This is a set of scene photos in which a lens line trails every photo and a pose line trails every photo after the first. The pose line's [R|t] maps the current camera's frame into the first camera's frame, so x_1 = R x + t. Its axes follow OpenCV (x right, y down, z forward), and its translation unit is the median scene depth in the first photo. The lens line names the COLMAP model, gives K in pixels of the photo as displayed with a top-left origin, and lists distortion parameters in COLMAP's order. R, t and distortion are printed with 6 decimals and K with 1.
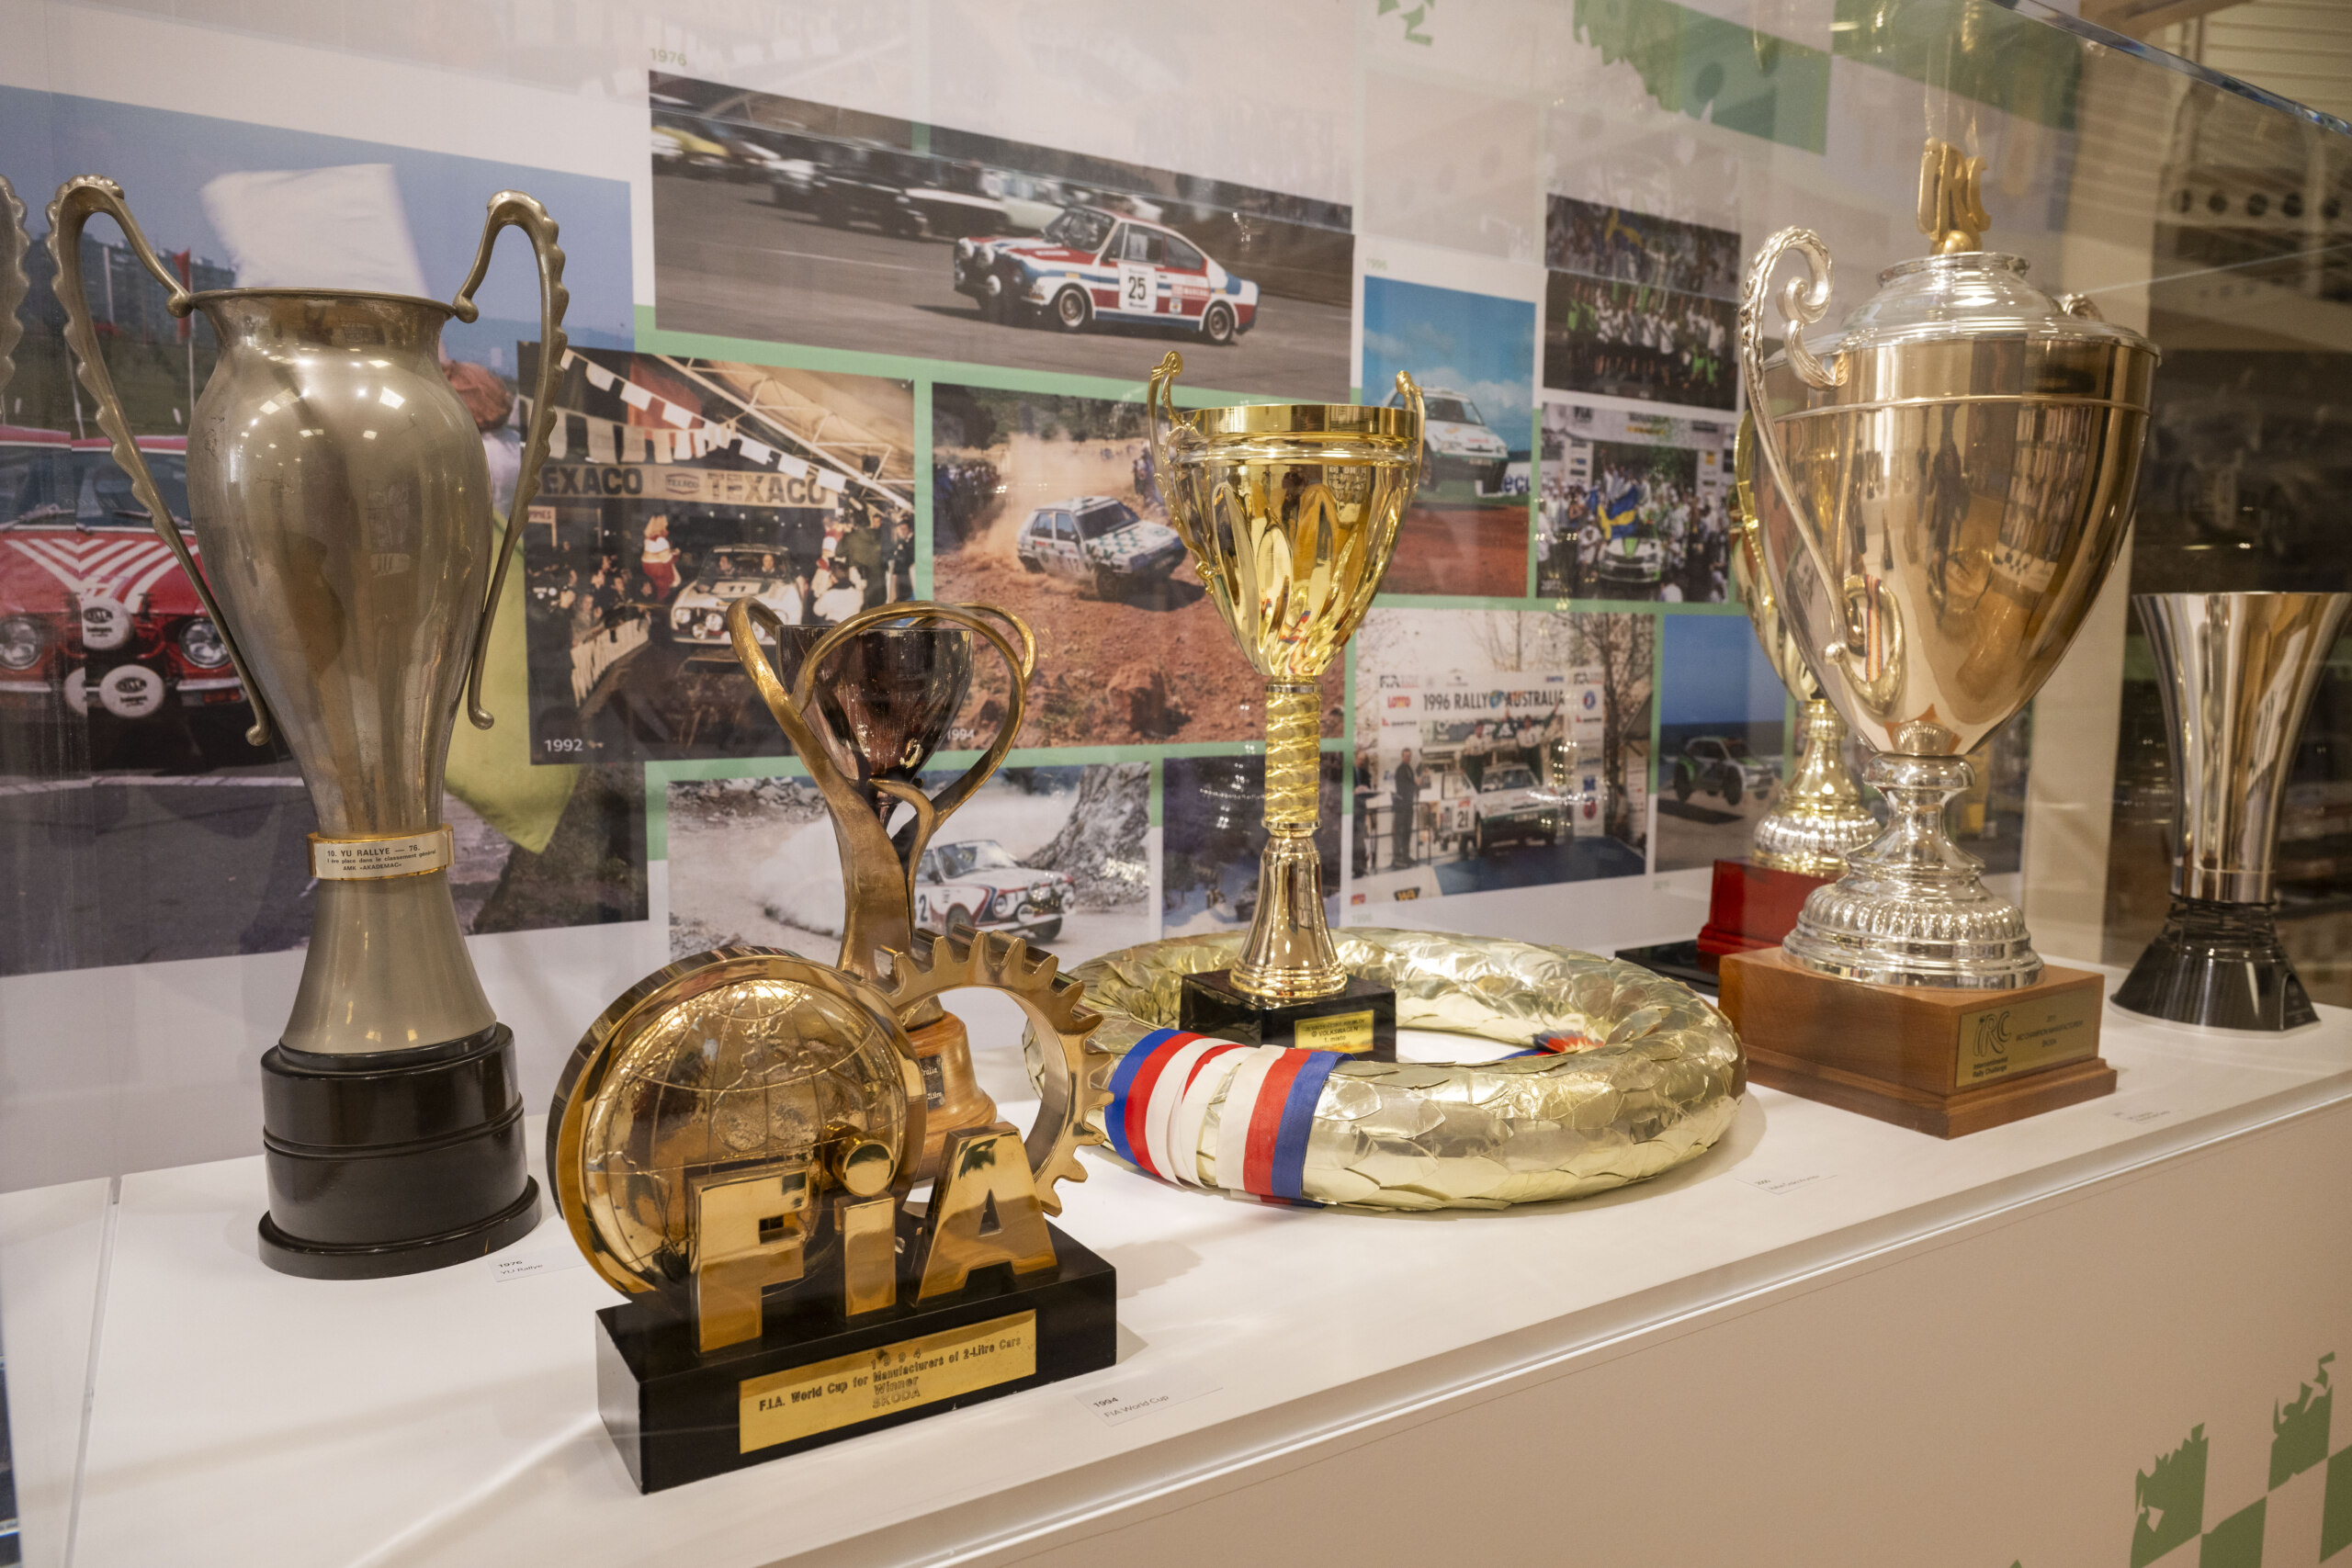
lens RADIAL K [[1570.3, 0, 1172.3], [0, 1570.3, 784.9], [0, 0, 1]] dist [-0.006174, 0.001838]
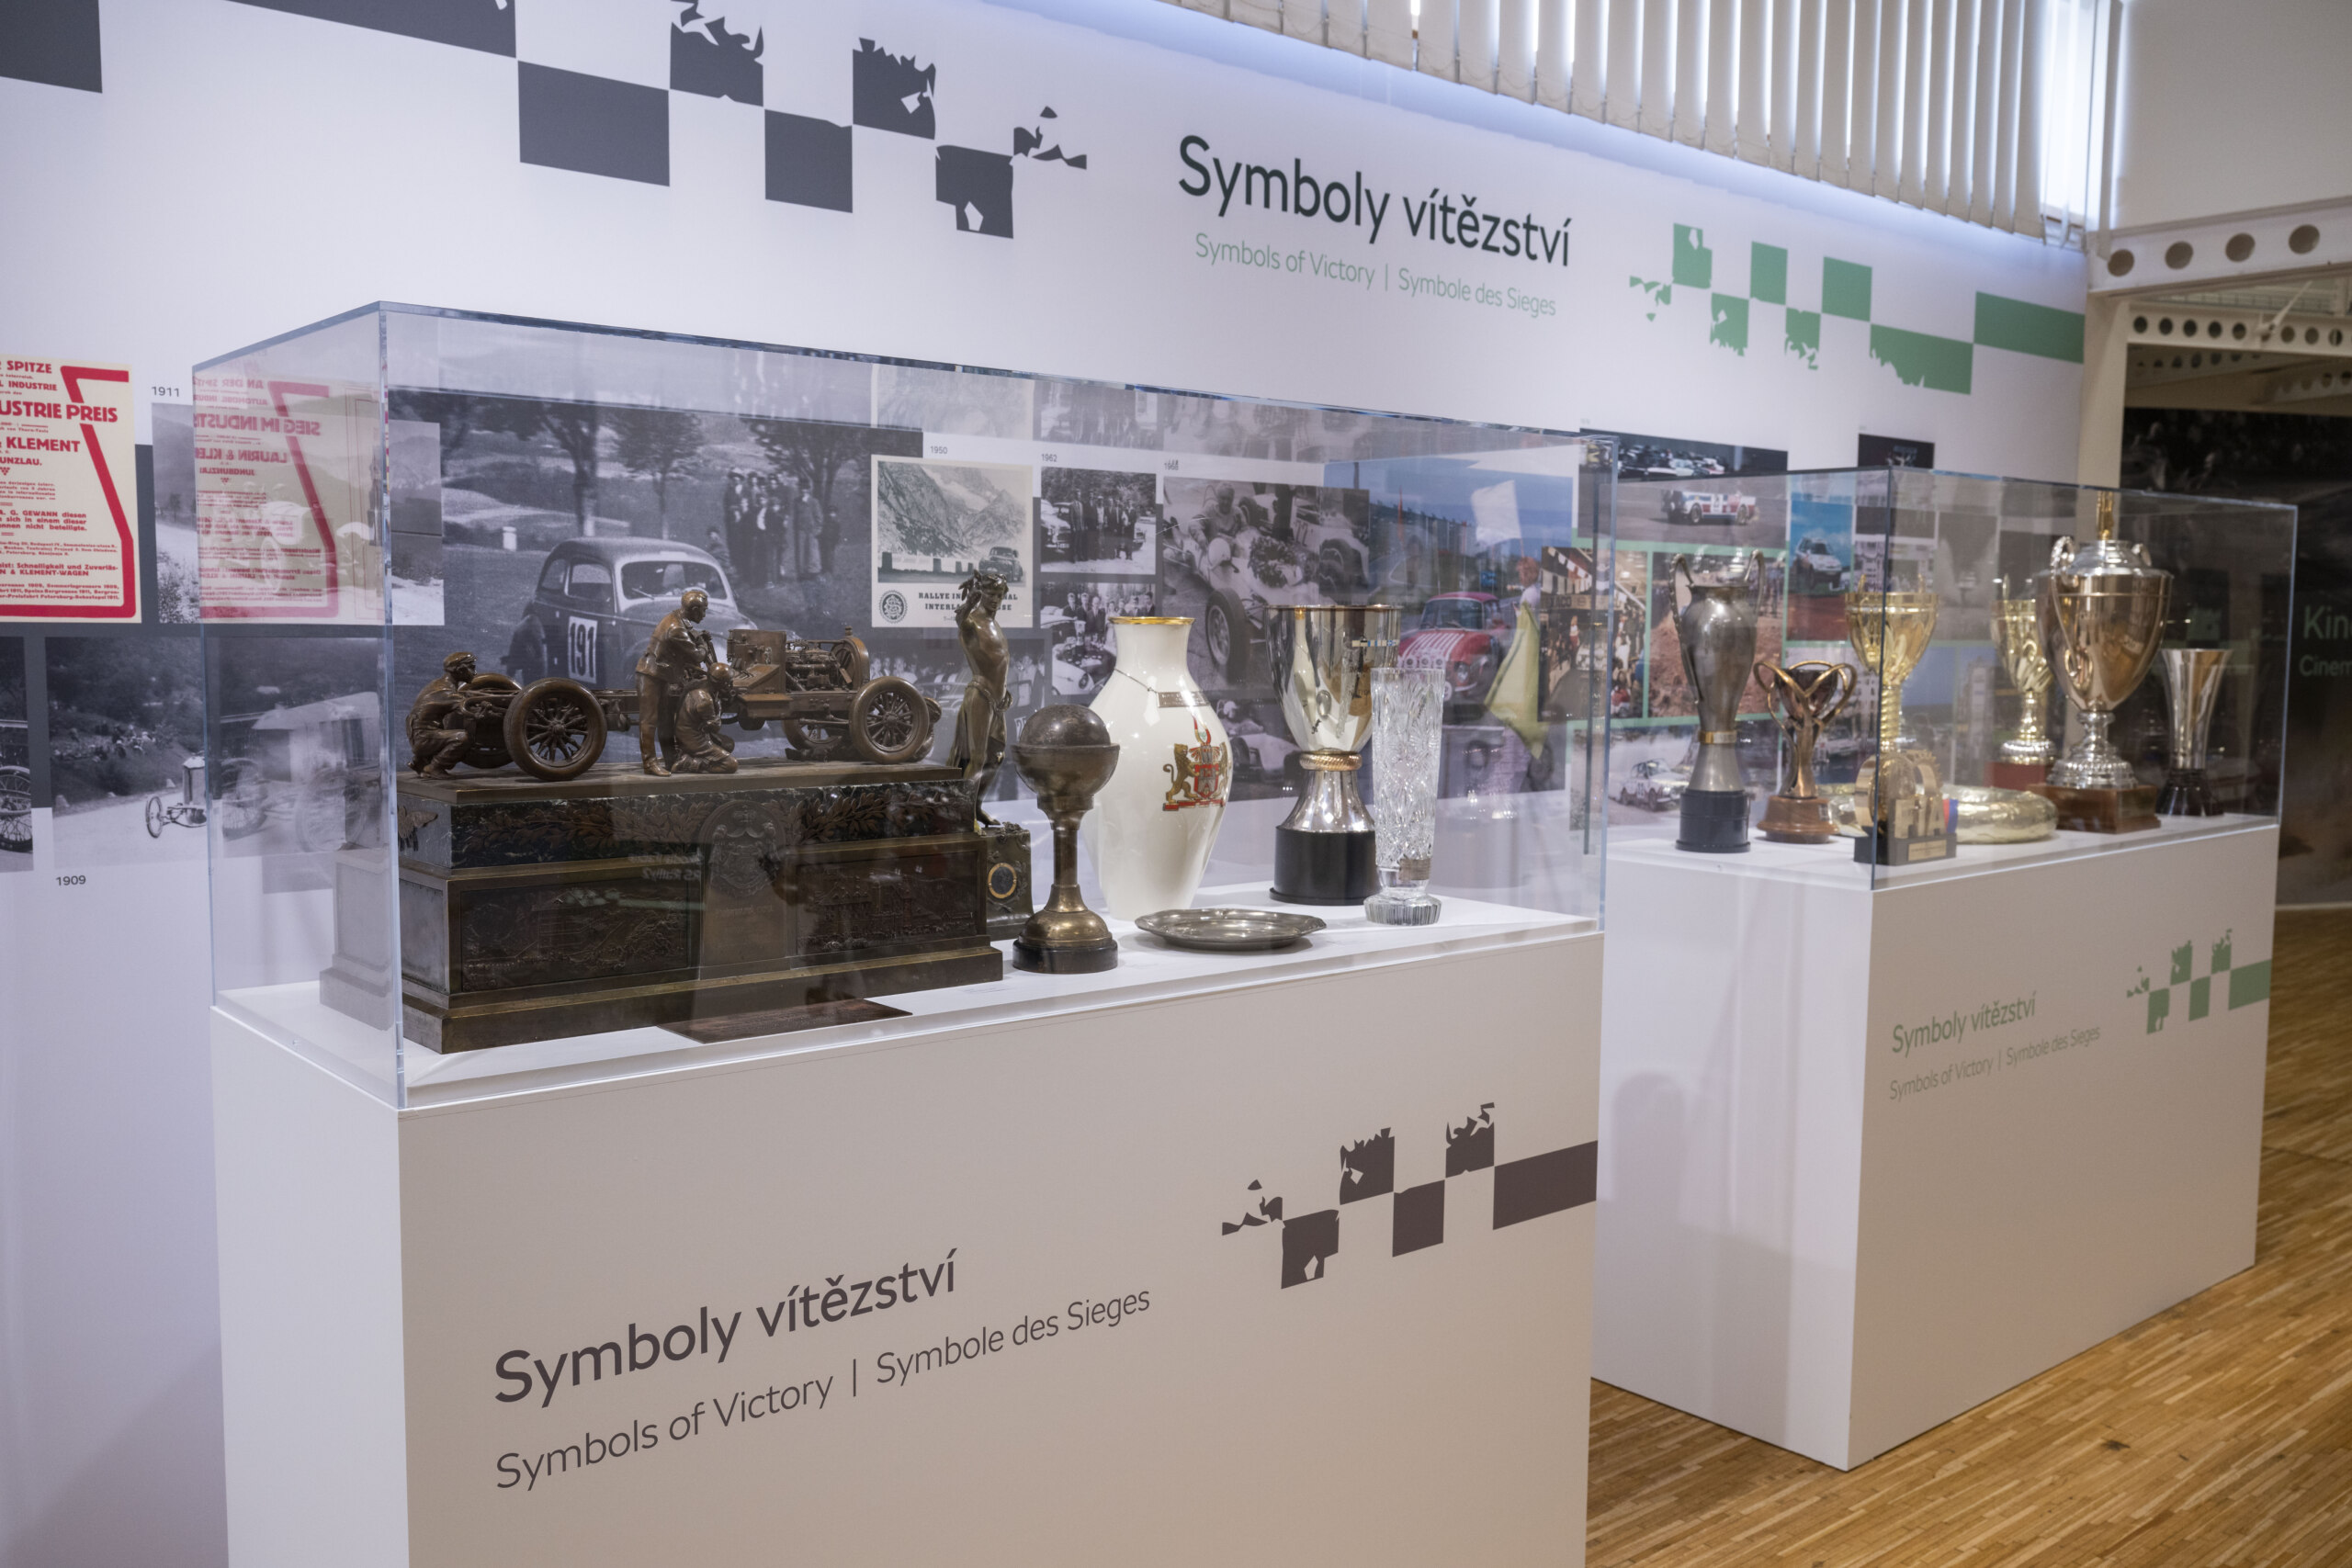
lens RADIAL K [[1975.1, 0, 1176.7], [0, 1975.1, 788.8], [0, 0, 1]] dist [0.002881, -0.007479]
pose [[0.988524, -0.013027, 0.150501, -1.321654], [0.014450, 0.999861, -0.008369, 0.099942], [-0.150371, 0.010447, 0.988574, -1.769824]]
